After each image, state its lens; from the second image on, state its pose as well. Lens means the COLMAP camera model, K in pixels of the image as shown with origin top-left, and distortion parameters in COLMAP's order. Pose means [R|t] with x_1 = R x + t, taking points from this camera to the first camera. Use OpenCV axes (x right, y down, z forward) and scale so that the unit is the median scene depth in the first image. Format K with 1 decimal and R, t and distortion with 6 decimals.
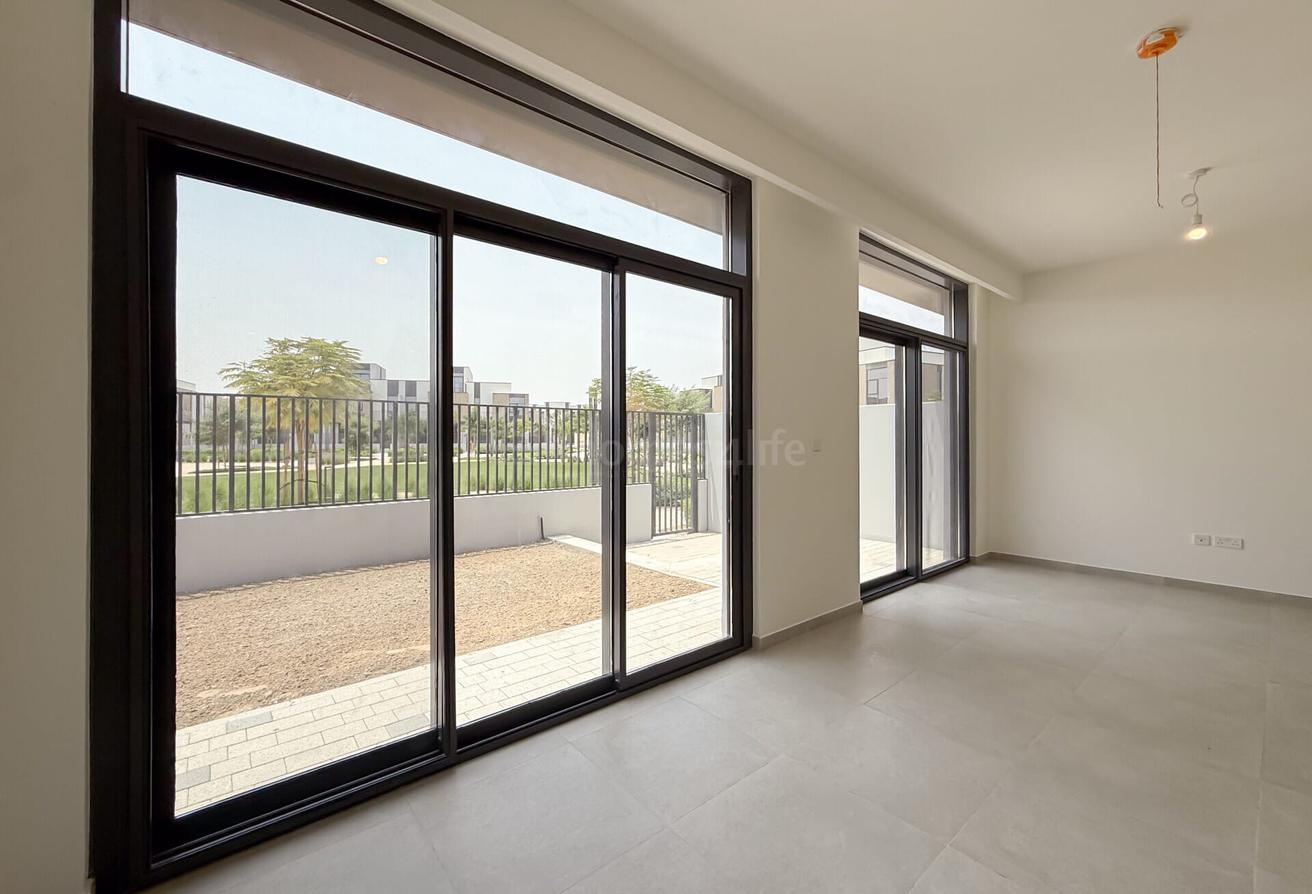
lens RADIAL K [[528.4, 0, 656.9], [0, 528.4, 430.4], [0, 0, 1]] dist [0.001562, 0.000148]
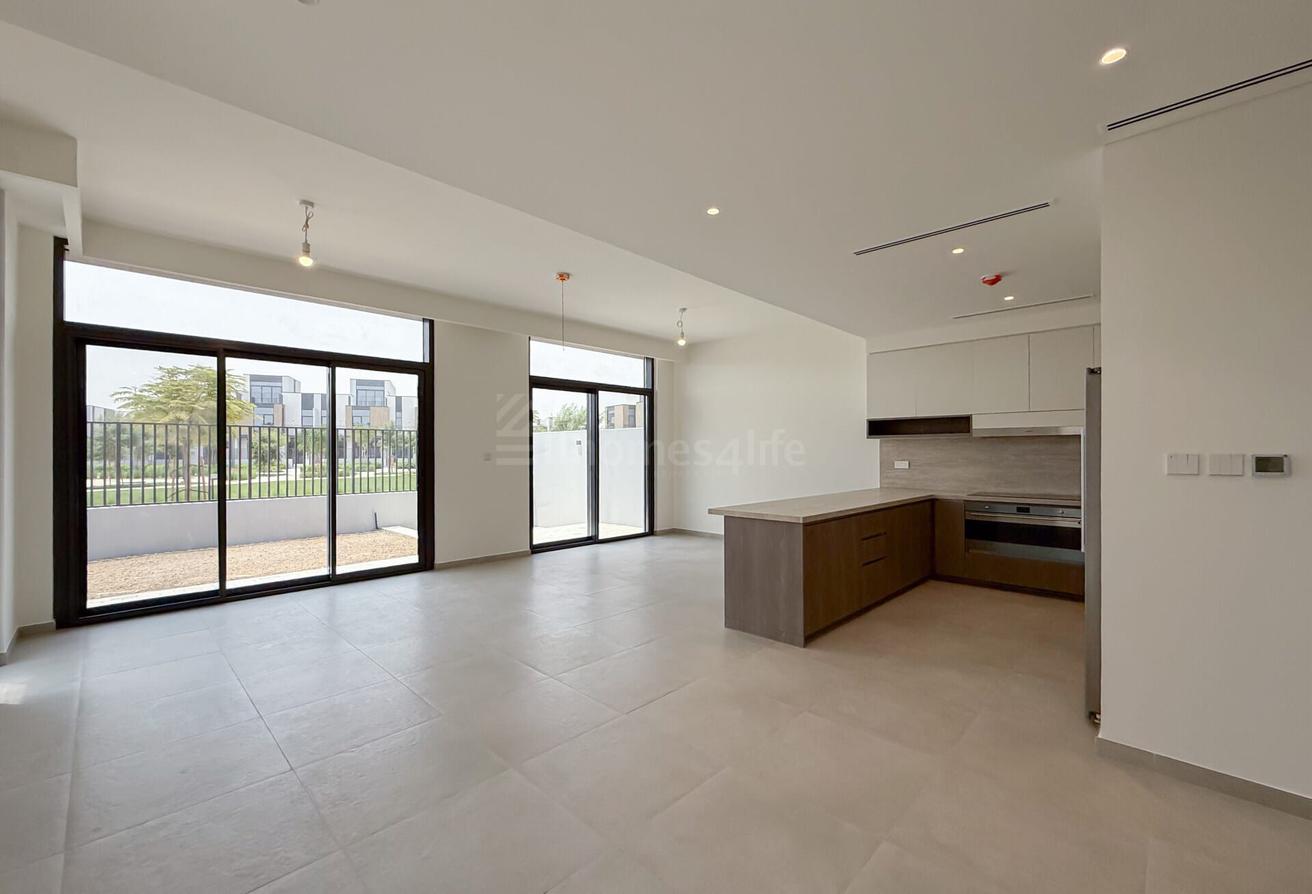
lens RADIAL K [[534.4, 0, 656.0], [0, 534.4, 447.0], [0, 0, 1]] dist [-0.002080, -0.000115]
pose [[0.994546, -0.002598, 0.104270, 0.345473], [0.002052, 0.999984, 0.005343, -0.005516], [-0.104282, -0.005100, 0.994535, -0.409526]]
